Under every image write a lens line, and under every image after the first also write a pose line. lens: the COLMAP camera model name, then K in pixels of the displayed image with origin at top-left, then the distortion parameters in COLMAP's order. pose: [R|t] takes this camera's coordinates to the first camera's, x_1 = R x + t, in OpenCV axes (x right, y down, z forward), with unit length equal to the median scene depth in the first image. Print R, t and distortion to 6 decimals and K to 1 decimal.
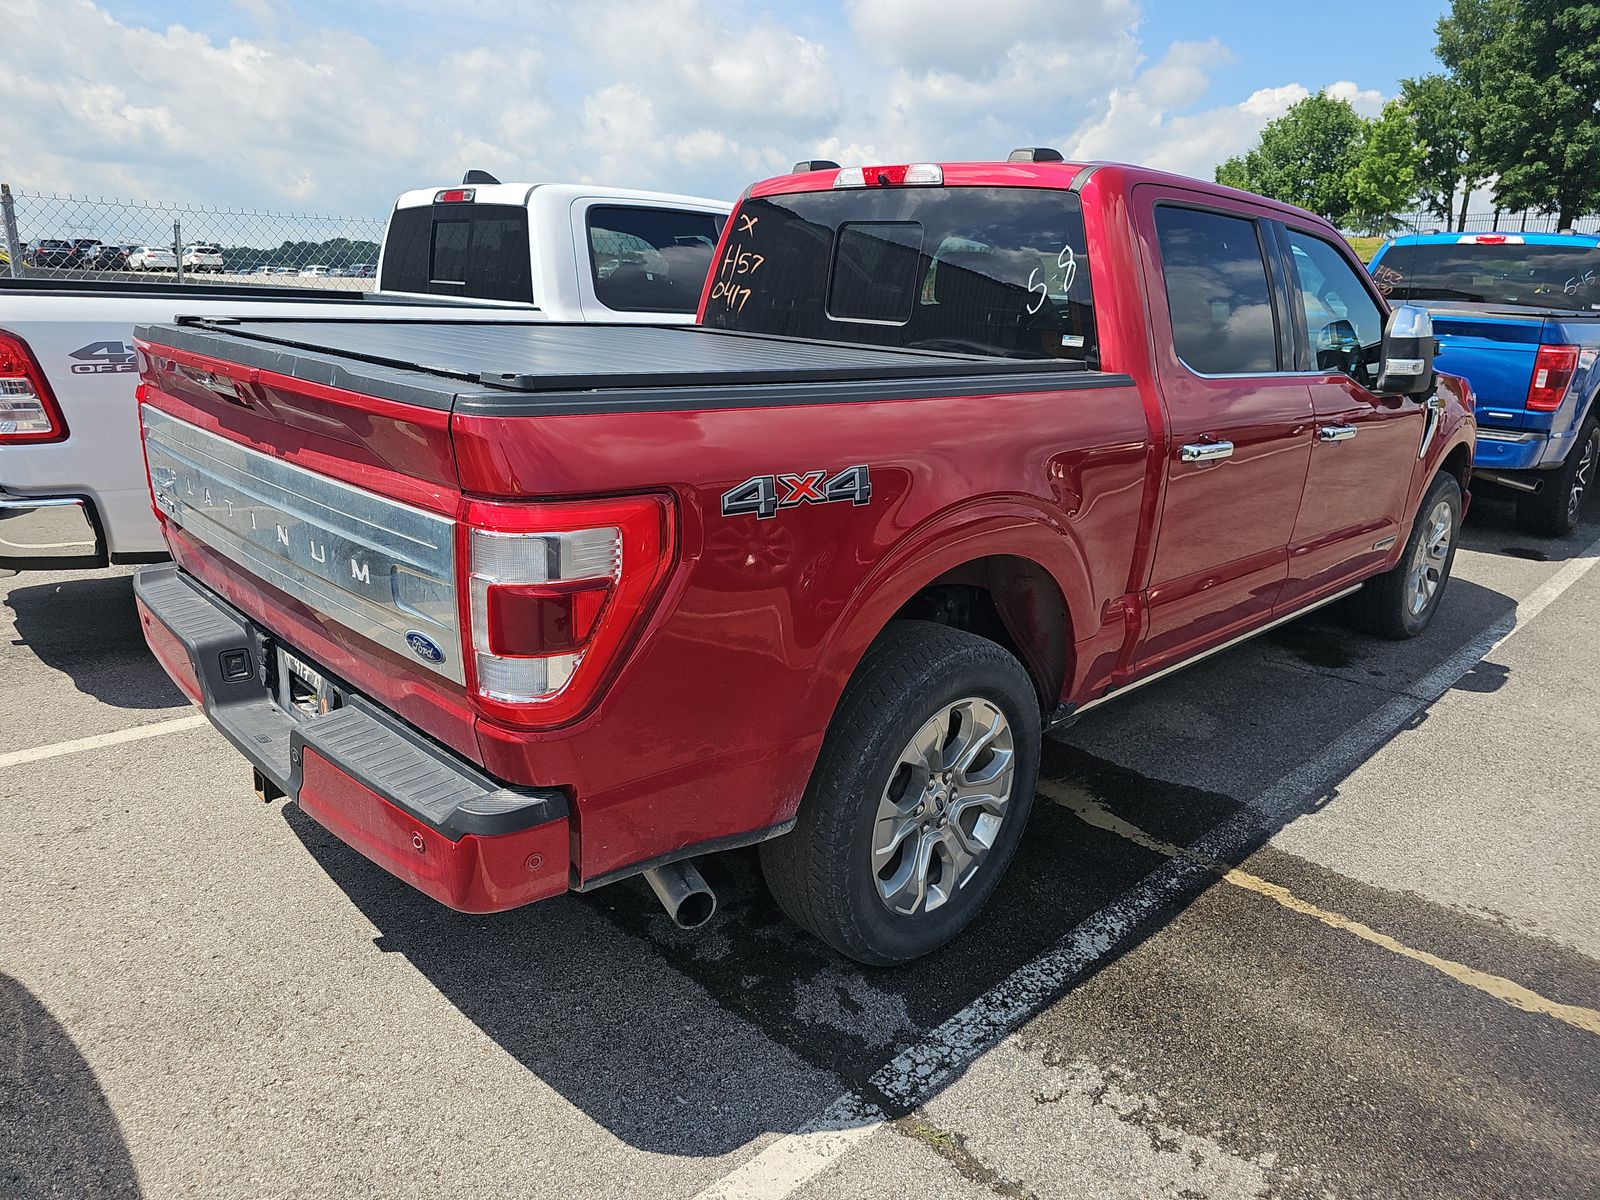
lens RADIAL K [[1076.8, 0, 784.0], [0, 1076.8, 600.7], [0, 0, 1]] dist [0.032165, -0.032114]
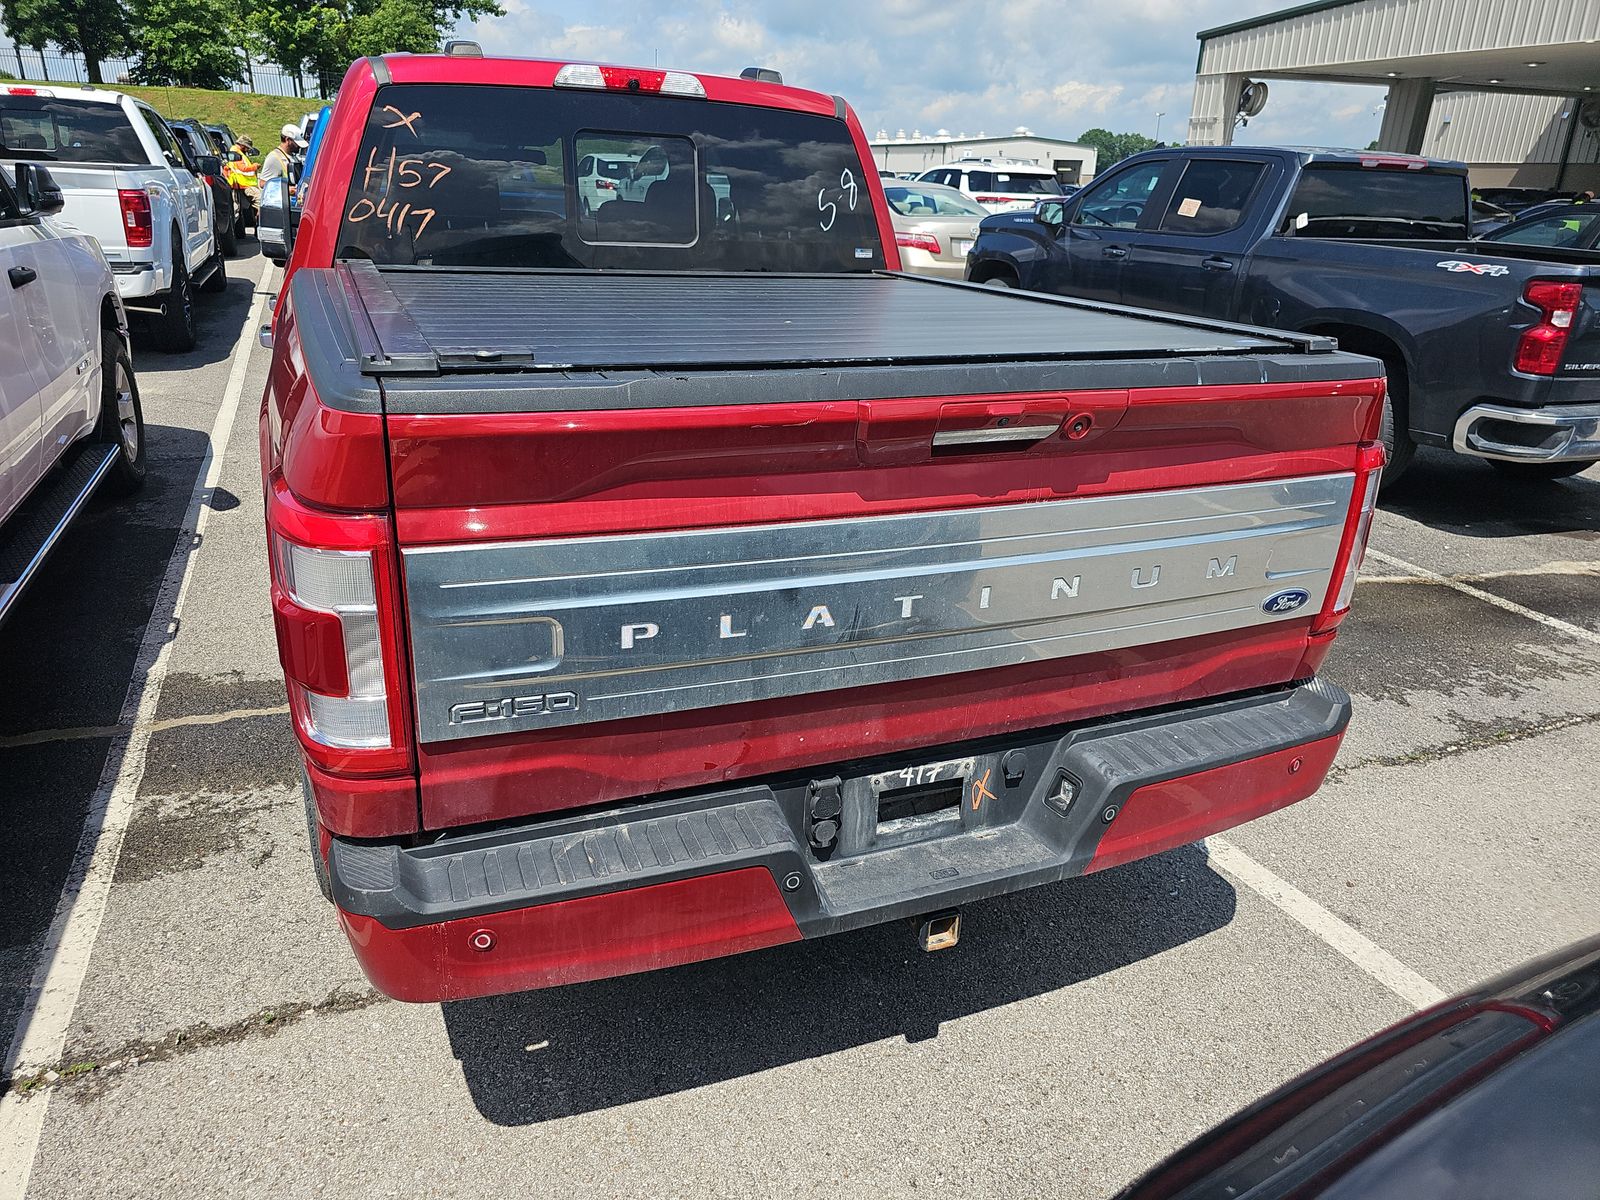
lens RADIAL K [[1076.8, 0, 784.0], [0, 1076.8, 600.7], [0, 0, 1]] dist [0.032165, -0.032114]
pose [[0.365439, -0.358654, 0.858965, -0.816095], [0.240434, 0.927845, 0.285124, -0.219986], [-0.899247, 0.102328, 0.425303, 0.552147]]
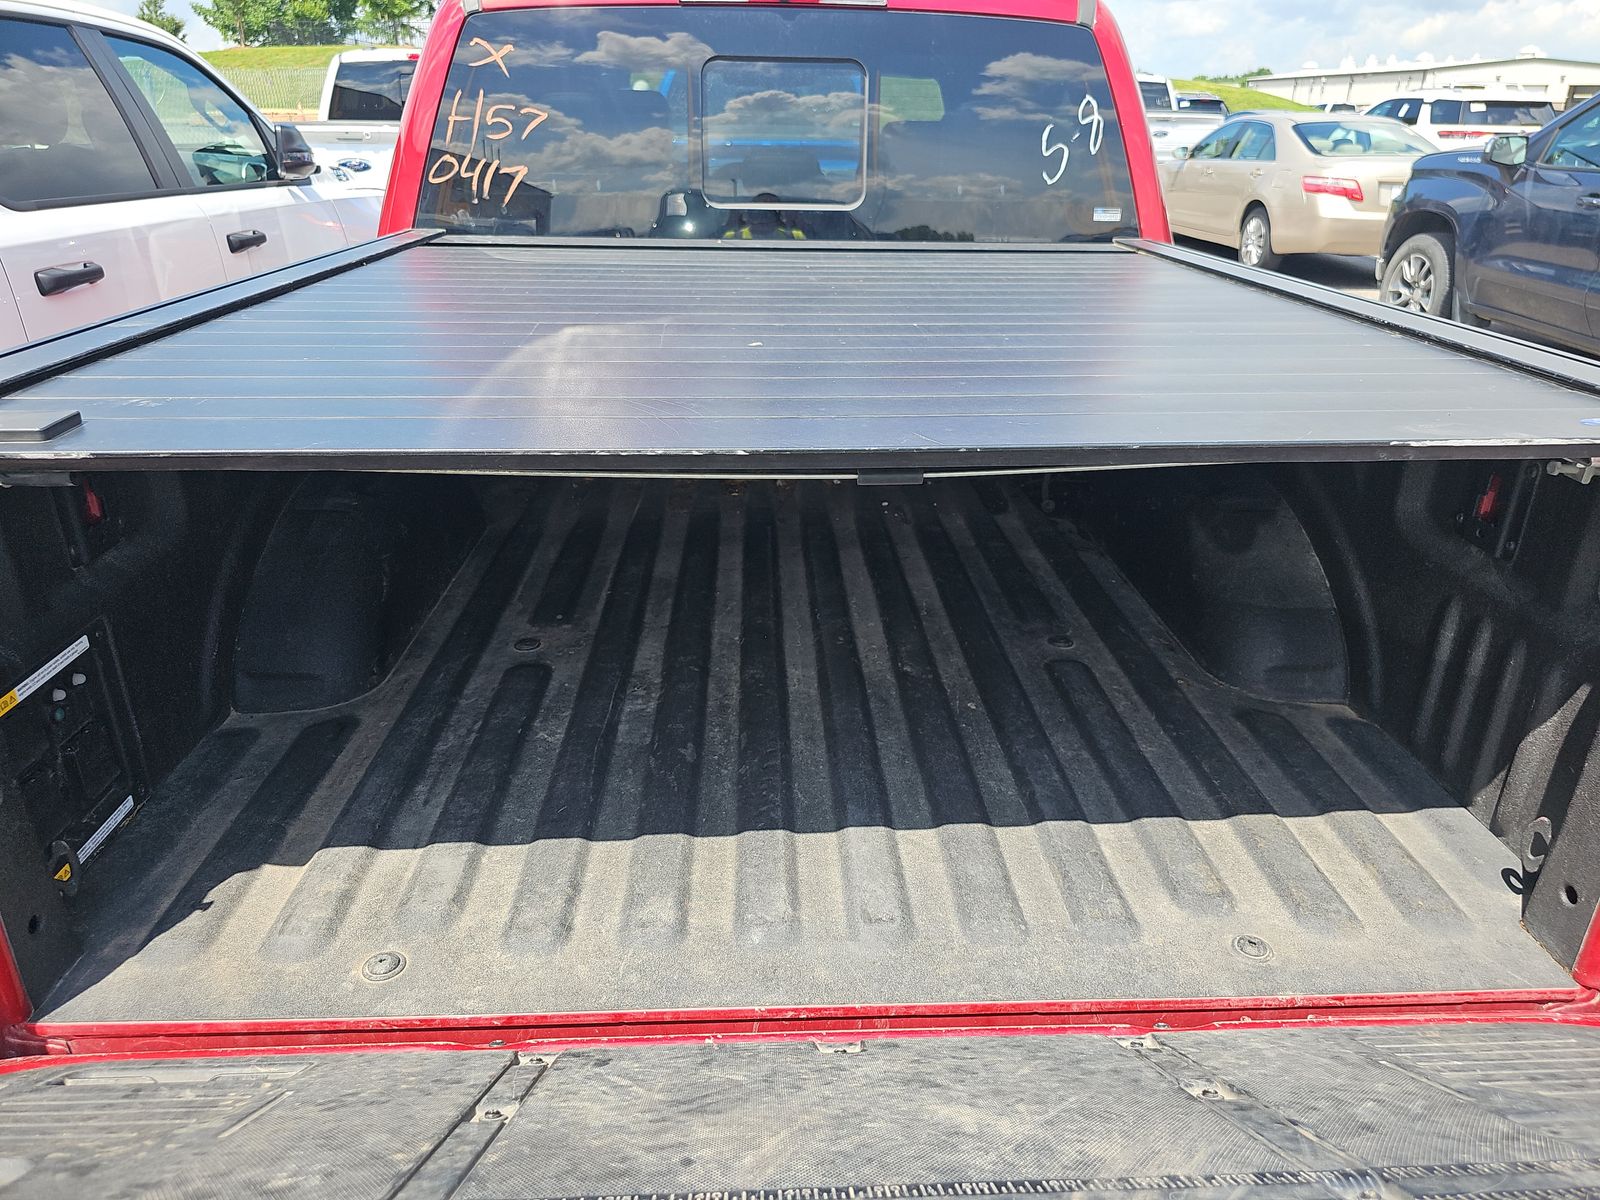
lens RADIAL K [[1079.3, 0, 800.0], [0, 1079.3, 600.0], [0, 0, 1]] dist [0.027261, -0.037255]
pose [[0.659074, -0.336051, 0.672823, -0.502760], [0.228905, 0.941808, 0.246172, -0.197164], [-0.716396, -0.008233, 0.697645, 0.518600]]
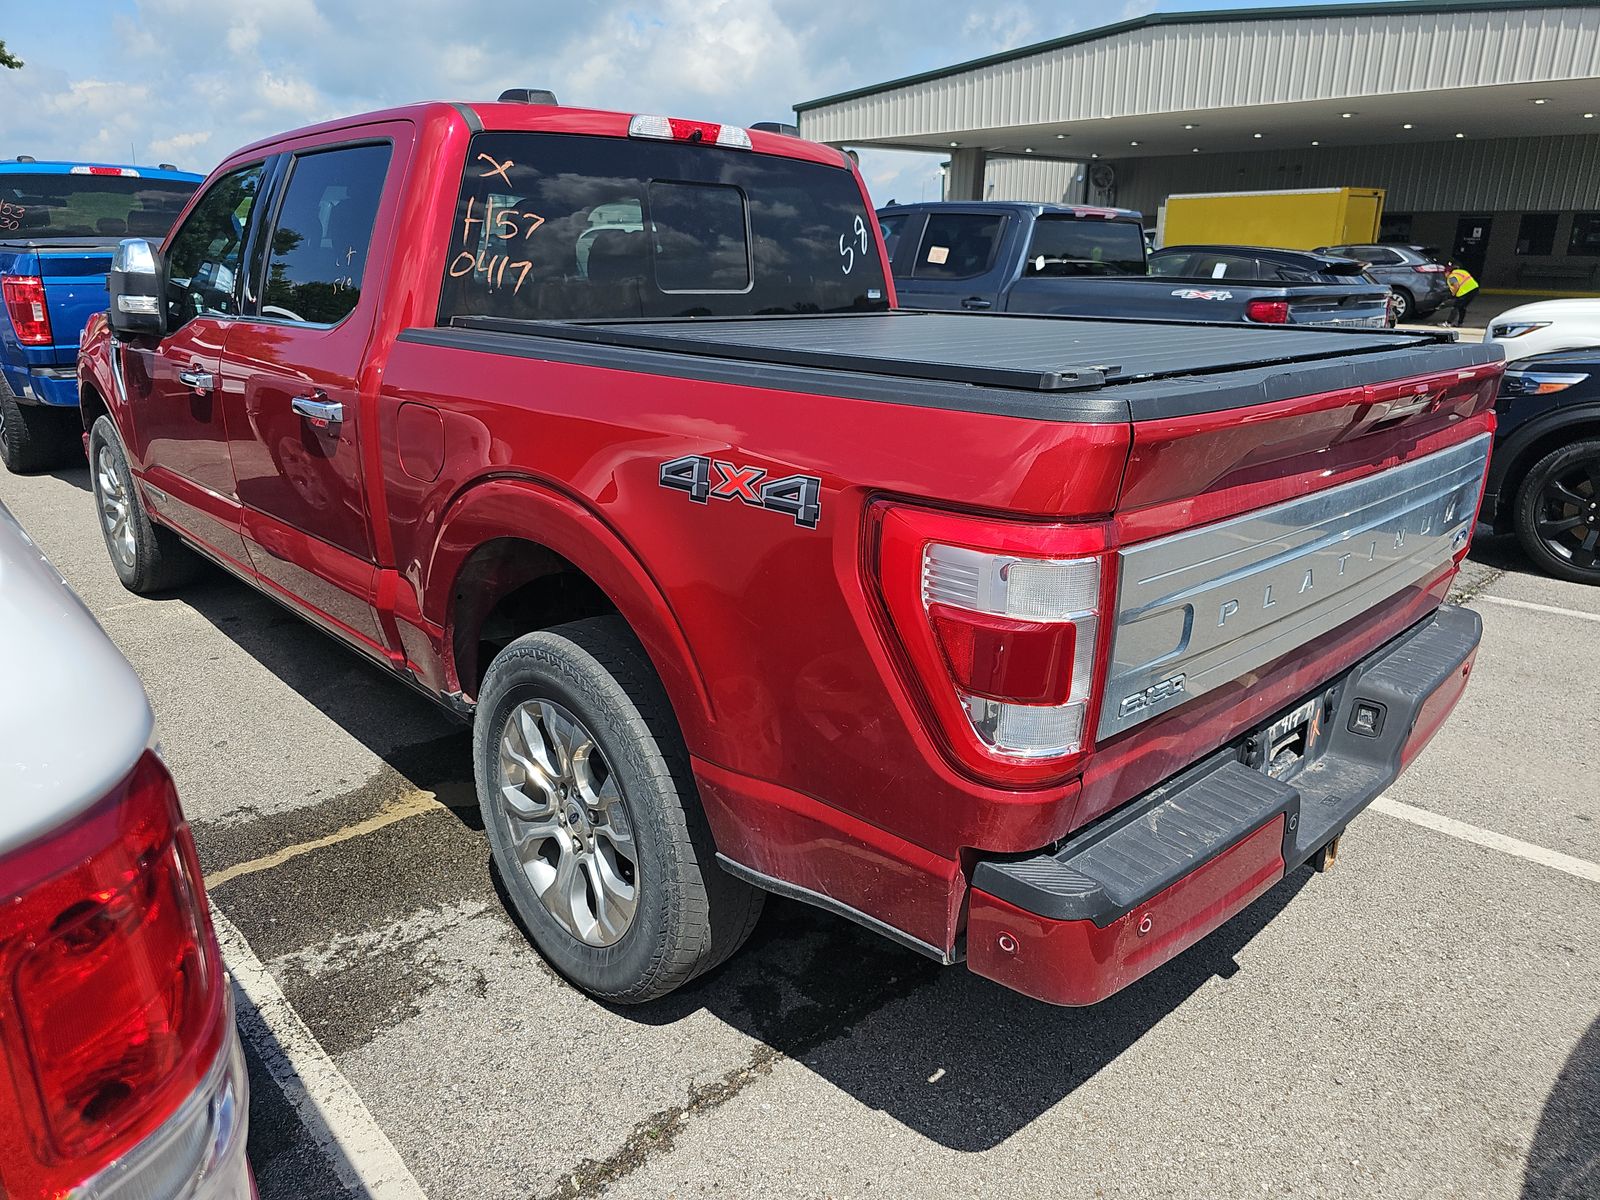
lens RADIAL K [[1076.5, 0, 806.9], [0, 1076.5, 593.7], [0, 0, 1]] dist [0.033138, -0.030171]
pose [[-0.003954, -0.335004, 0.942208, -0.921420], [0.269171, 0.907083, 0.323645, -0.314472], [-0.963084, 0.254895, 0.086587, 0.945388]]
